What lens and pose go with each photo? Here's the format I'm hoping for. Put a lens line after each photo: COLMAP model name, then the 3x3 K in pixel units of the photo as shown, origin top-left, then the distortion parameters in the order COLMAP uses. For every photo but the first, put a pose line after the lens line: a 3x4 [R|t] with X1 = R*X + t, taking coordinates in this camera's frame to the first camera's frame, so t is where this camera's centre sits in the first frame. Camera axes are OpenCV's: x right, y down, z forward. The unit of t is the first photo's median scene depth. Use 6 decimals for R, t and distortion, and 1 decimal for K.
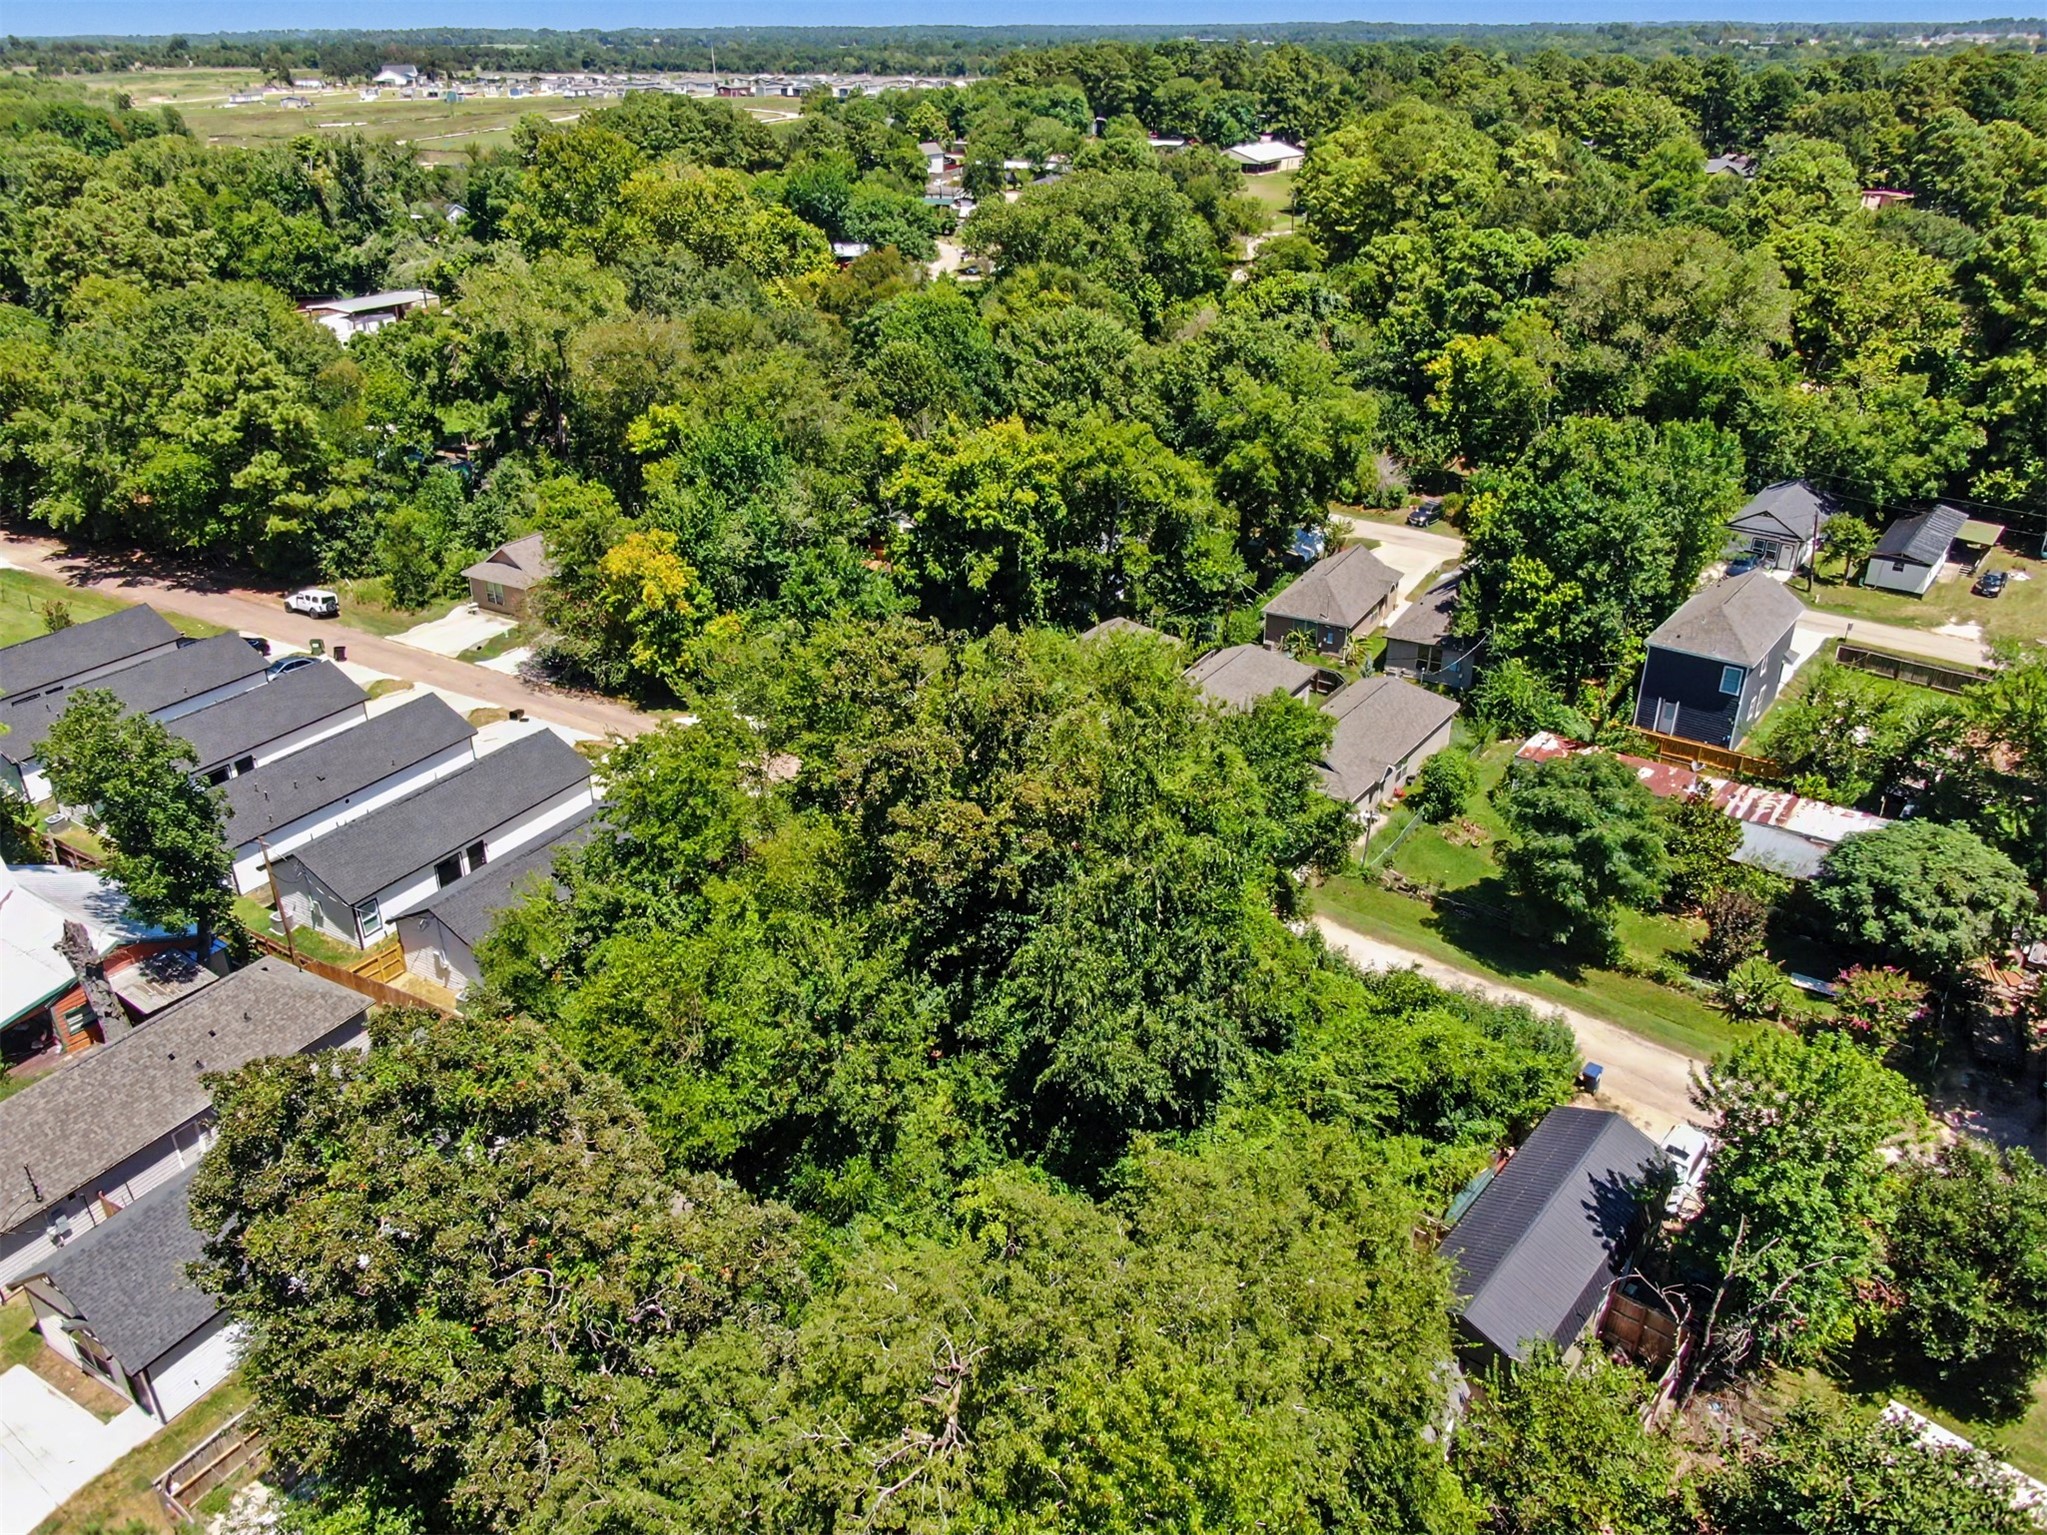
lens RADIAL K [[1474.0, 0, 1023.5], [0, 1474.0, 767.5], [0, 0, 1]] dist [-0.030444, 0.018149]
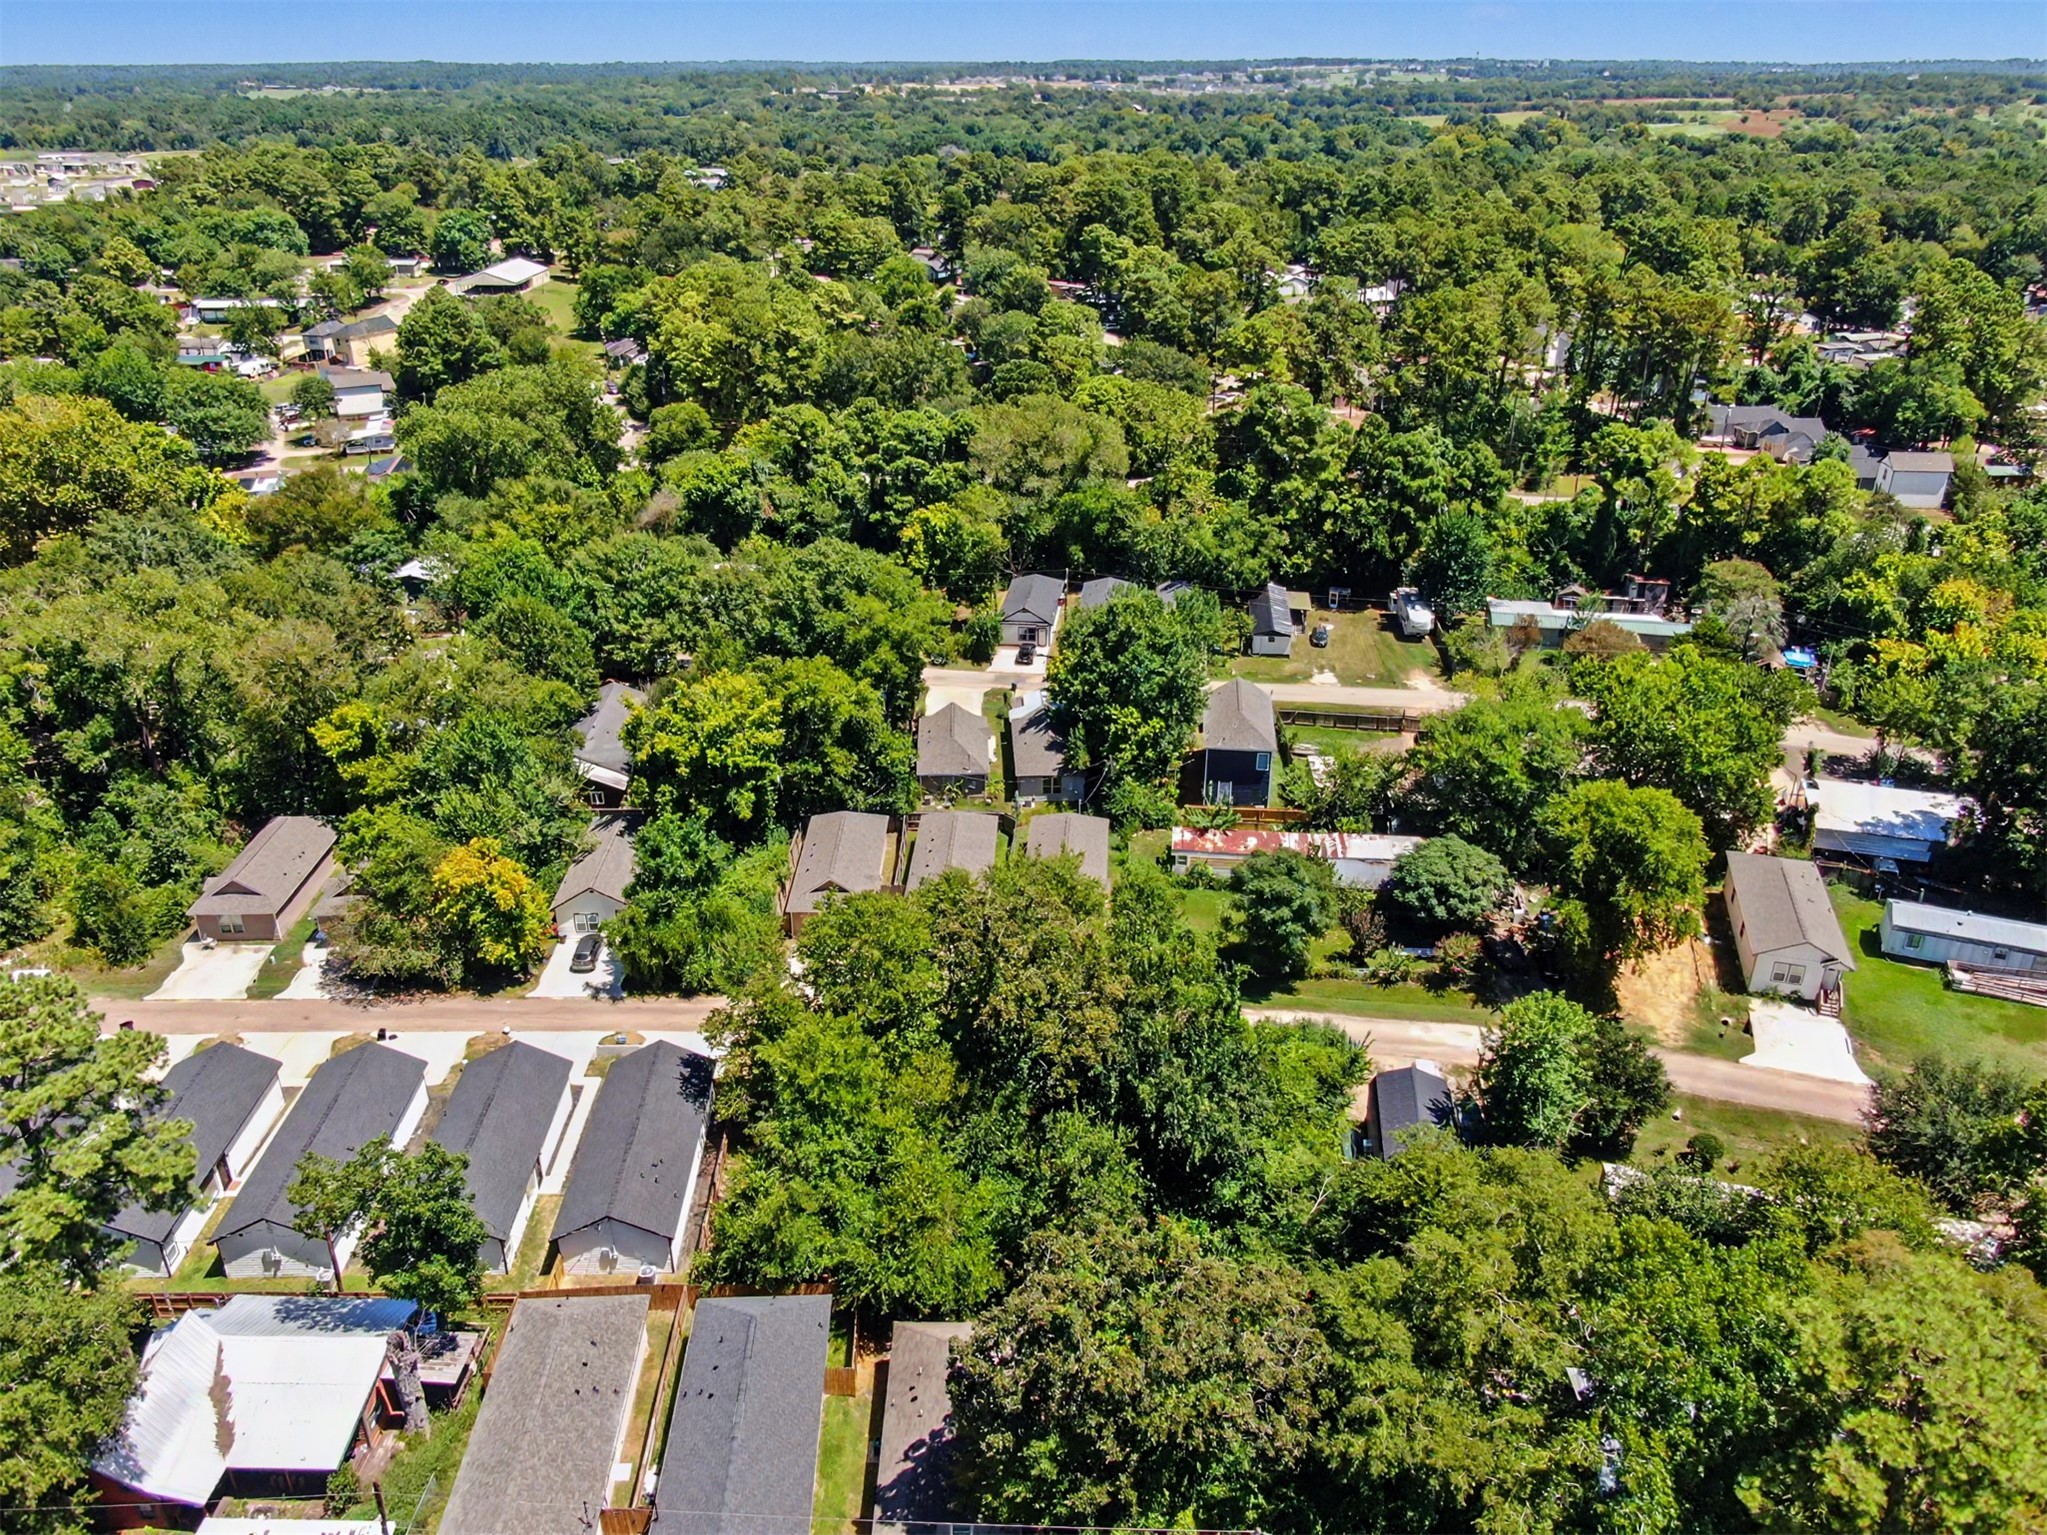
lens RADIAL K [[1474.0, 0, 1023.5], [0, 1474.0, 767.5], [0, 0, 1]] dist [-0.030444, 0.018149]
pose [[0.845099, -0.224359, 0.485253, -0.409927], [0.231964, 0.971670, 0.045277, -0.160721], [-0.481664, 0.074297, 0.873201, -0.176791]]
